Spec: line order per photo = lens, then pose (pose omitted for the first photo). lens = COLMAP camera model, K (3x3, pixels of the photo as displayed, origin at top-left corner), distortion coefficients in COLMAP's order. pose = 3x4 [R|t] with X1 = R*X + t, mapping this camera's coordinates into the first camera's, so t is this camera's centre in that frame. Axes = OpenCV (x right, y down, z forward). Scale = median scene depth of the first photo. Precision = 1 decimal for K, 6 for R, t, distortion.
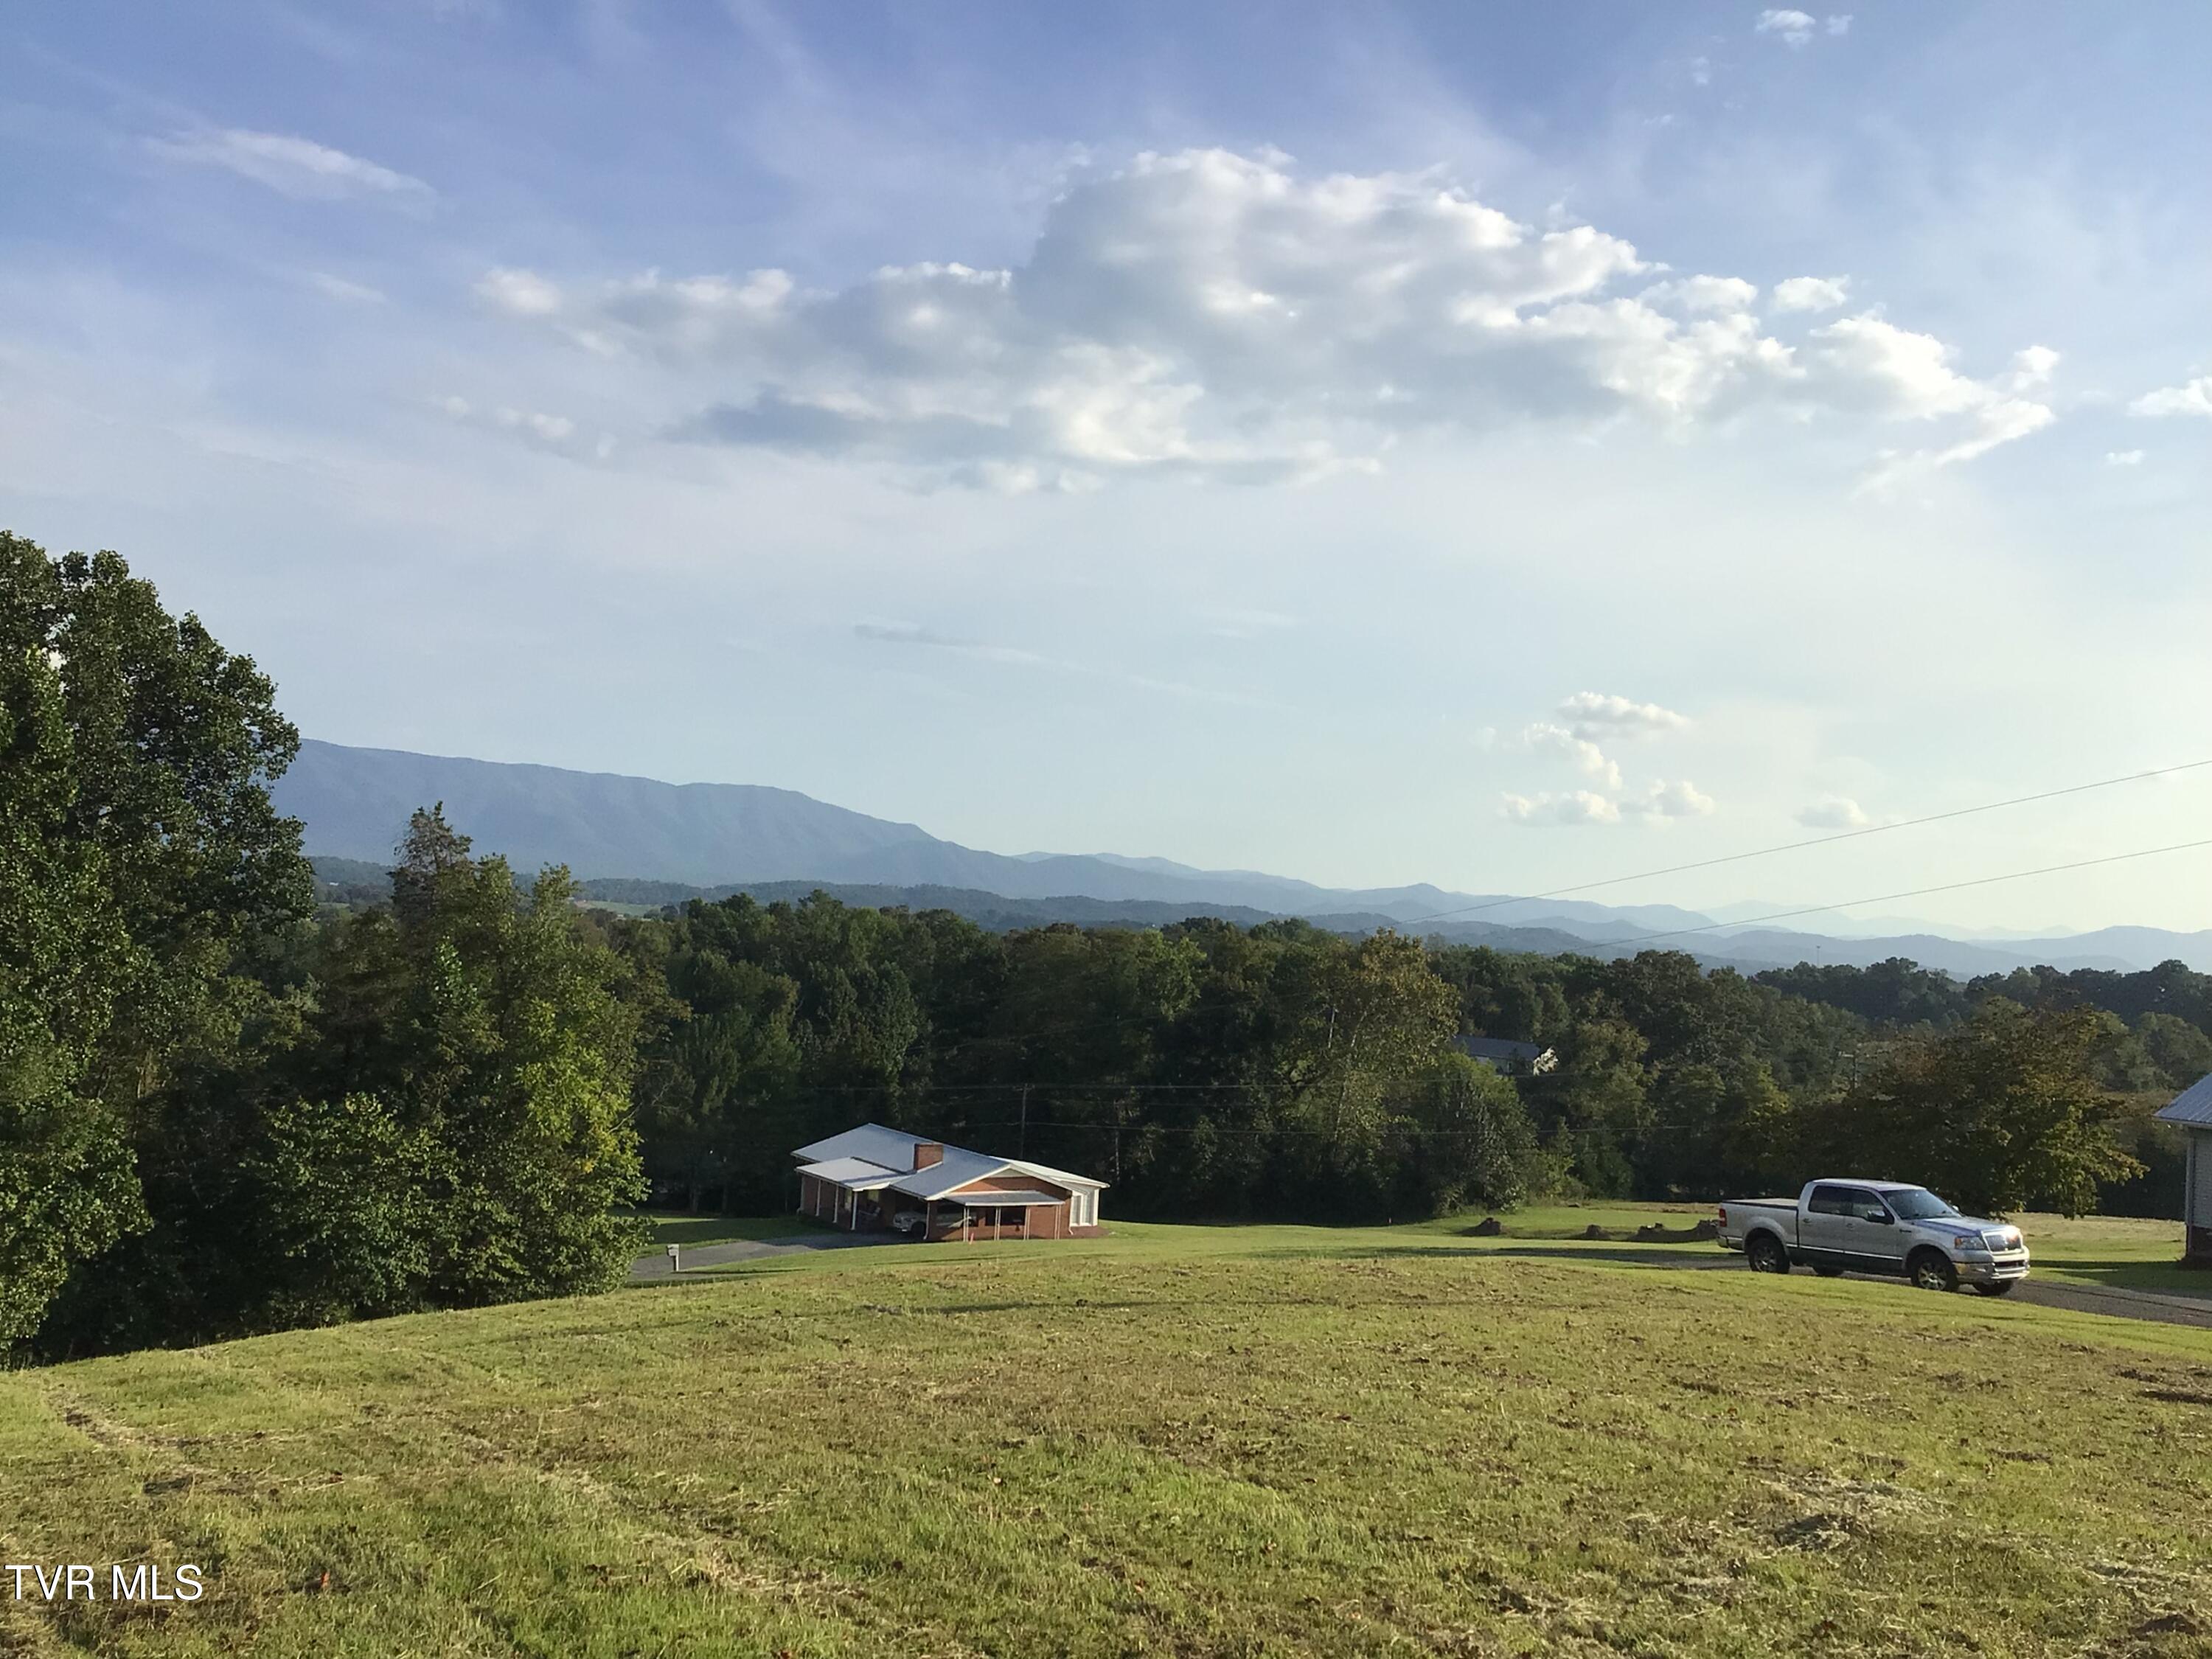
lens RADIAL K [[2008.1, 0, 1114.6], [0, 2008.1, 798.9], [0, 0, 1]] dist [0.132920, -0.272440]
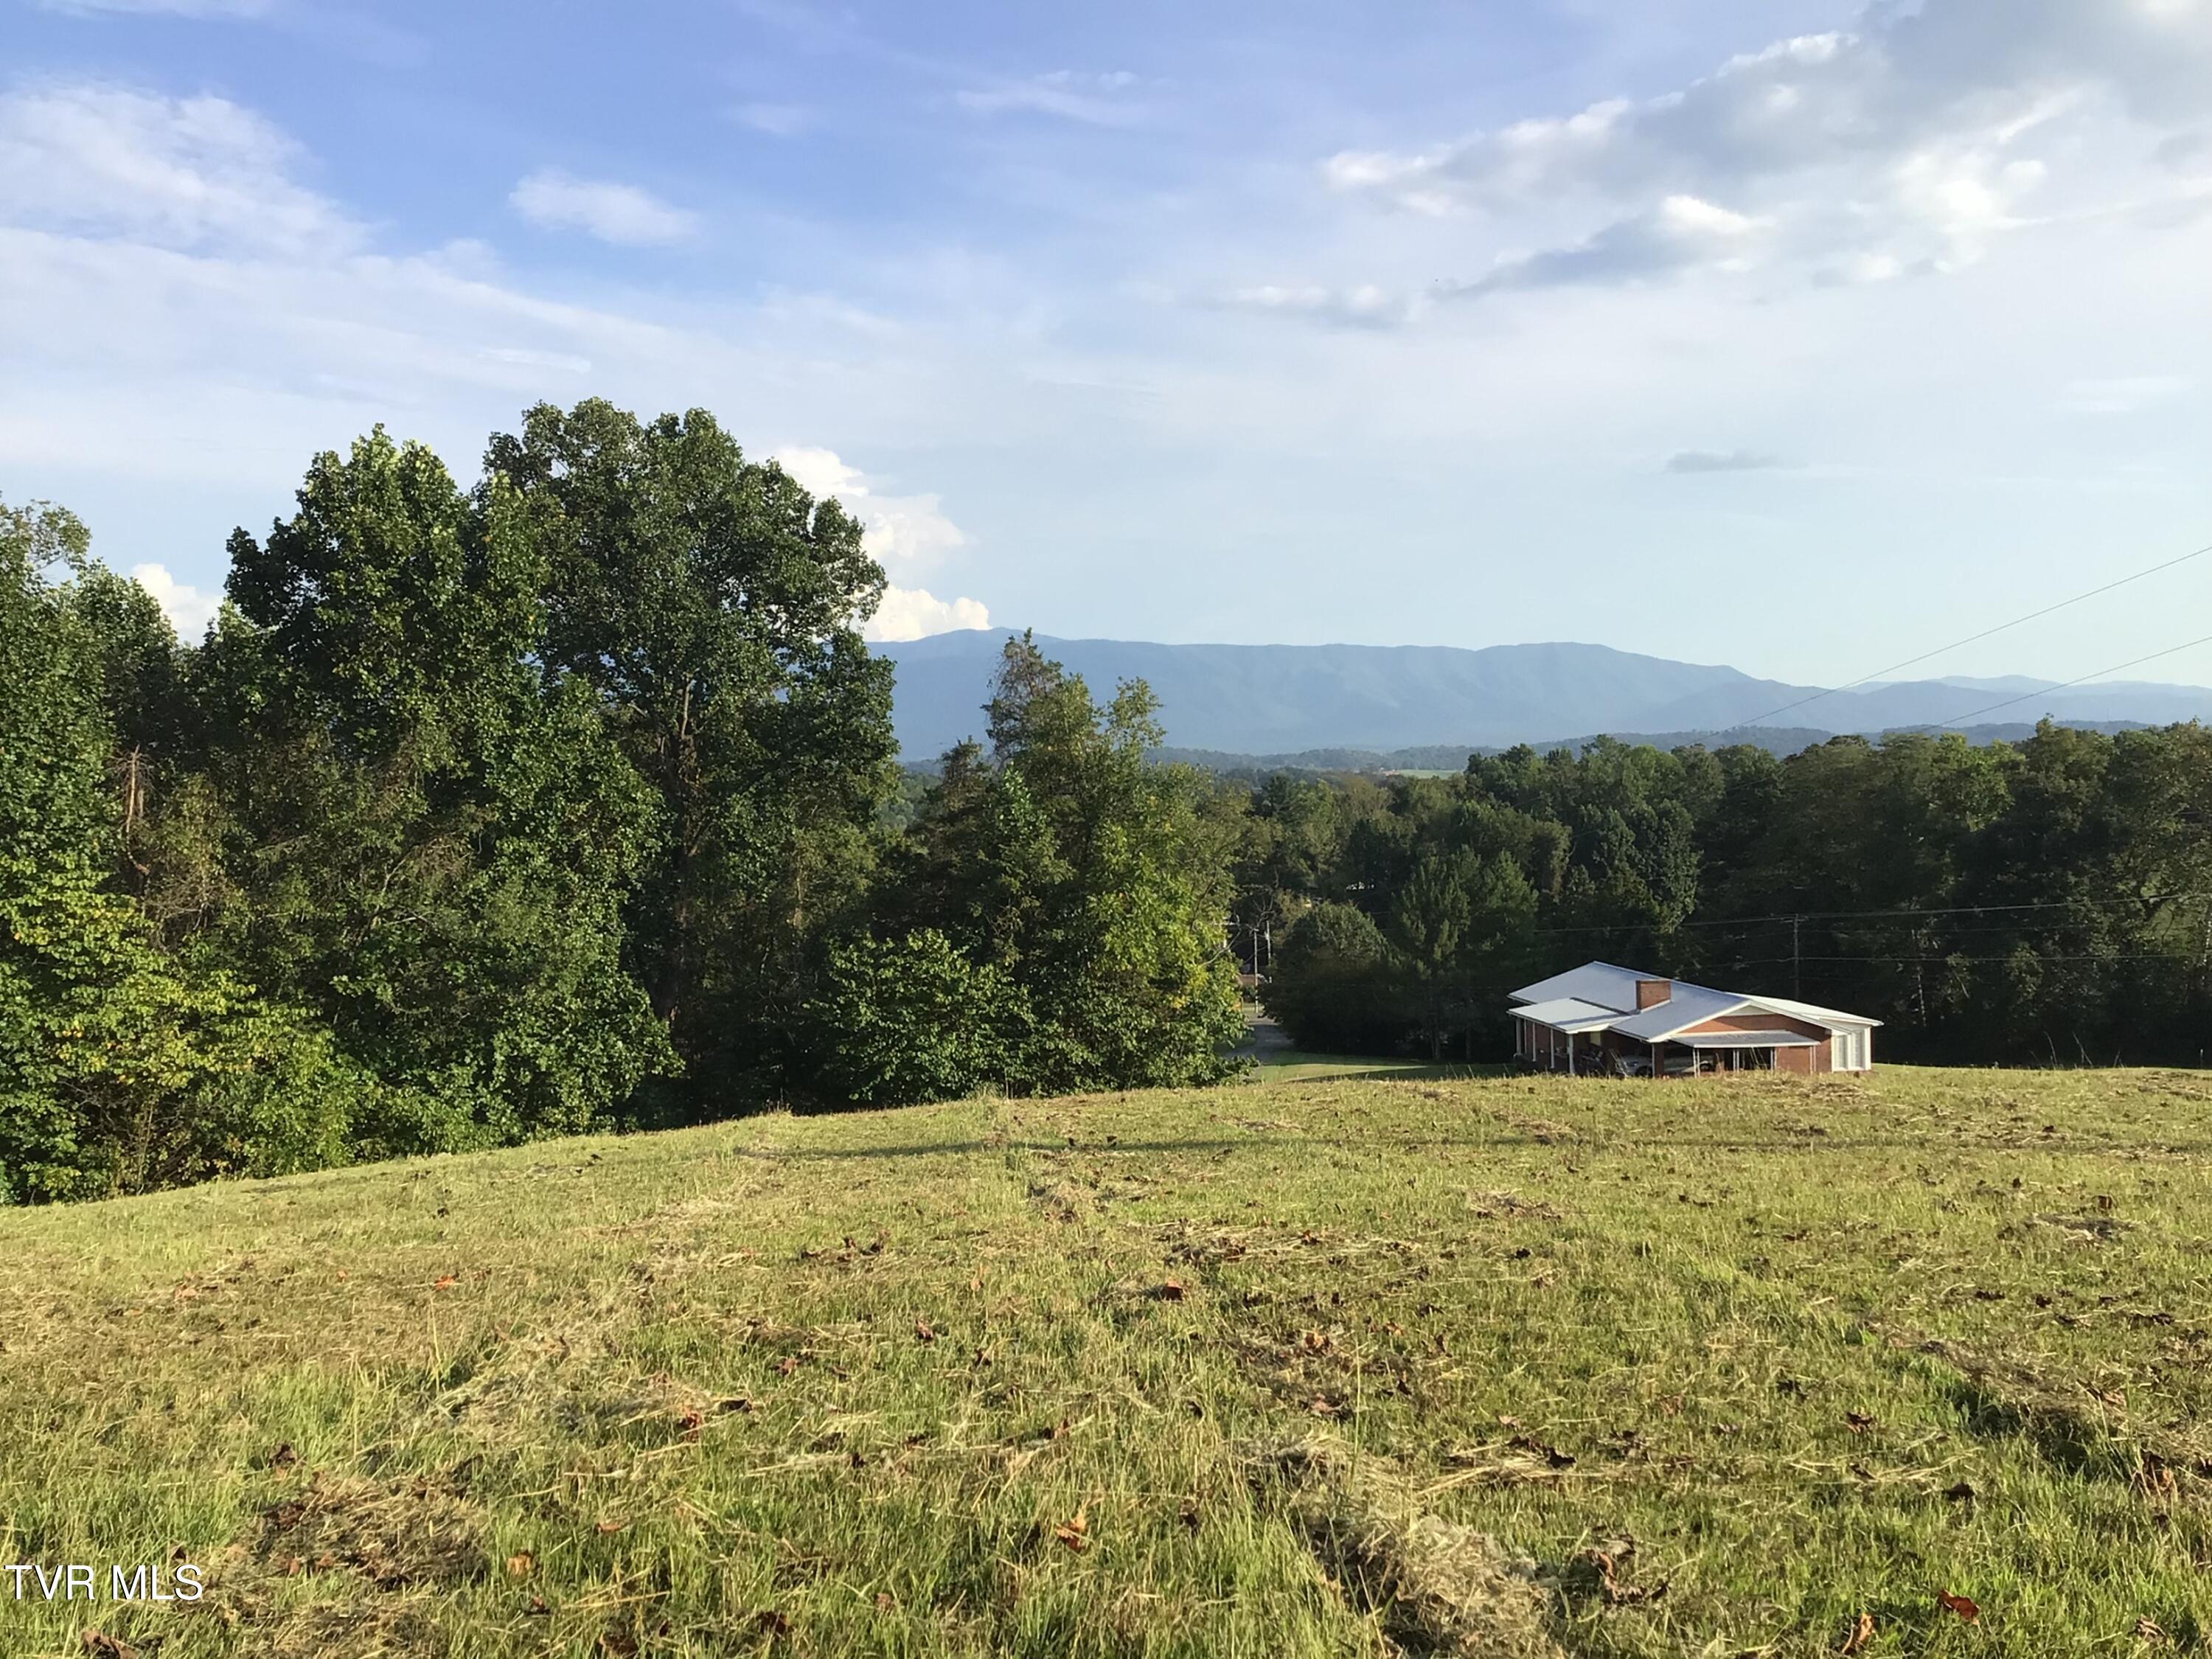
lens RADIAL K [[1986.3, 0, 1087.6], [0, 1986.3, 823.3], [0, 0, 1]] dist [0.133840, -0.289043]
pose [[0.911901, -0.063374, -0.405488, 0.071983], [0.096076, 0.993516, 0.060788, 0.042126], [0.399006, -0.094390, 0.912077, 0.172221]]
